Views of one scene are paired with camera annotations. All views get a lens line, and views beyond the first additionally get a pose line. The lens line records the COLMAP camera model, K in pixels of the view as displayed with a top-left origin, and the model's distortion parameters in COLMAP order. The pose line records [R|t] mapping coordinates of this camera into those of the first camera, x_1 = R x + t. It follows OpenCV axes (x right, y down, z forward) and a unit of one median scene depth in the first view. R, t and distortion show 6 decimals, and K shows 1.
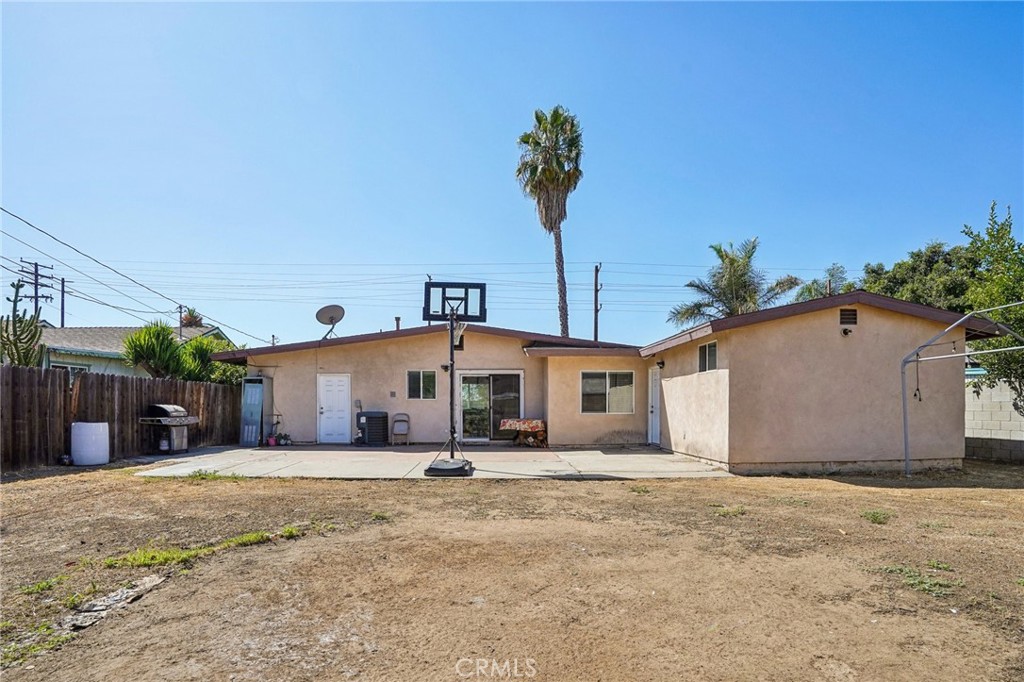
lens RADIAL K [[514.0, 0, 507.9], [0, 514.0, 407.1], [0, 0, 1]] dist [-0.038749, 0.000273]
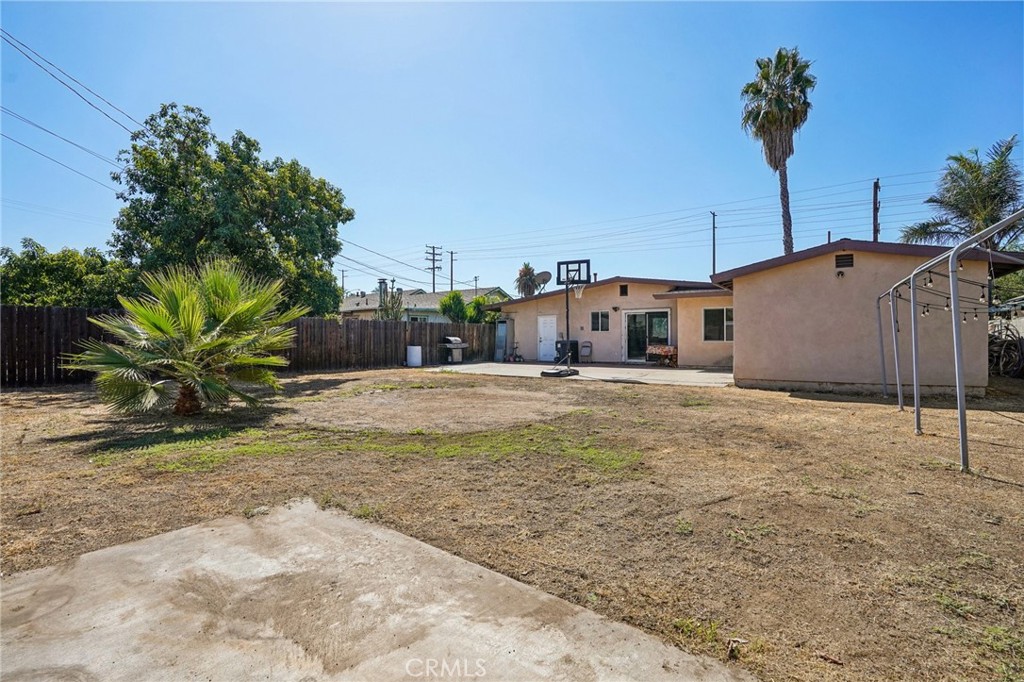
lens RADIAL K [[481.3, 0, 512.0], [0, 481.3, 341.0], [0, 0, 1]] dist [-0.044783, 0.000301]
pose [[0.799612, -0.000277, -0.600516, 0.461379], [0.008651, 0.999901, 0.011058, -0.006238], [0.600454, -0.014037, 0.799536, -0.229472]]
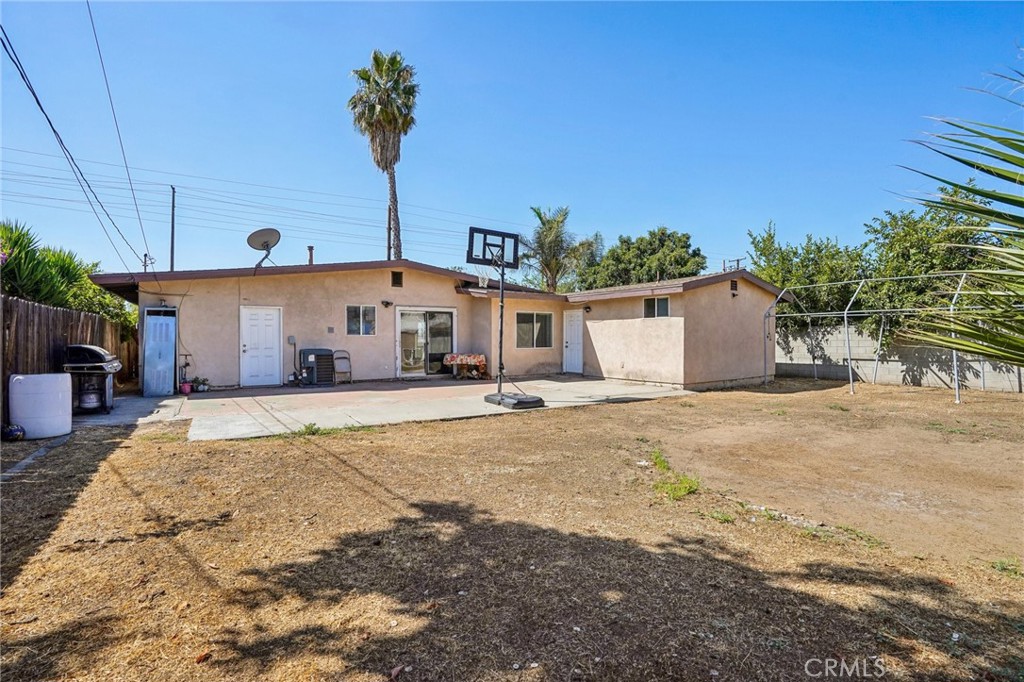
lens RADIAL K [[481.3, 0, 512.0], [0, 481.3, 341.0], [0, 0, 1]] dist [-0.044783, 0.000301]
pose [[0.842799, -0.004728, 0.538207, -0.439771], [-0.000114, 0.999960, 0.008963, -0.013710], [-0.538228, -0.007615, 0.842765, 0.089430]]
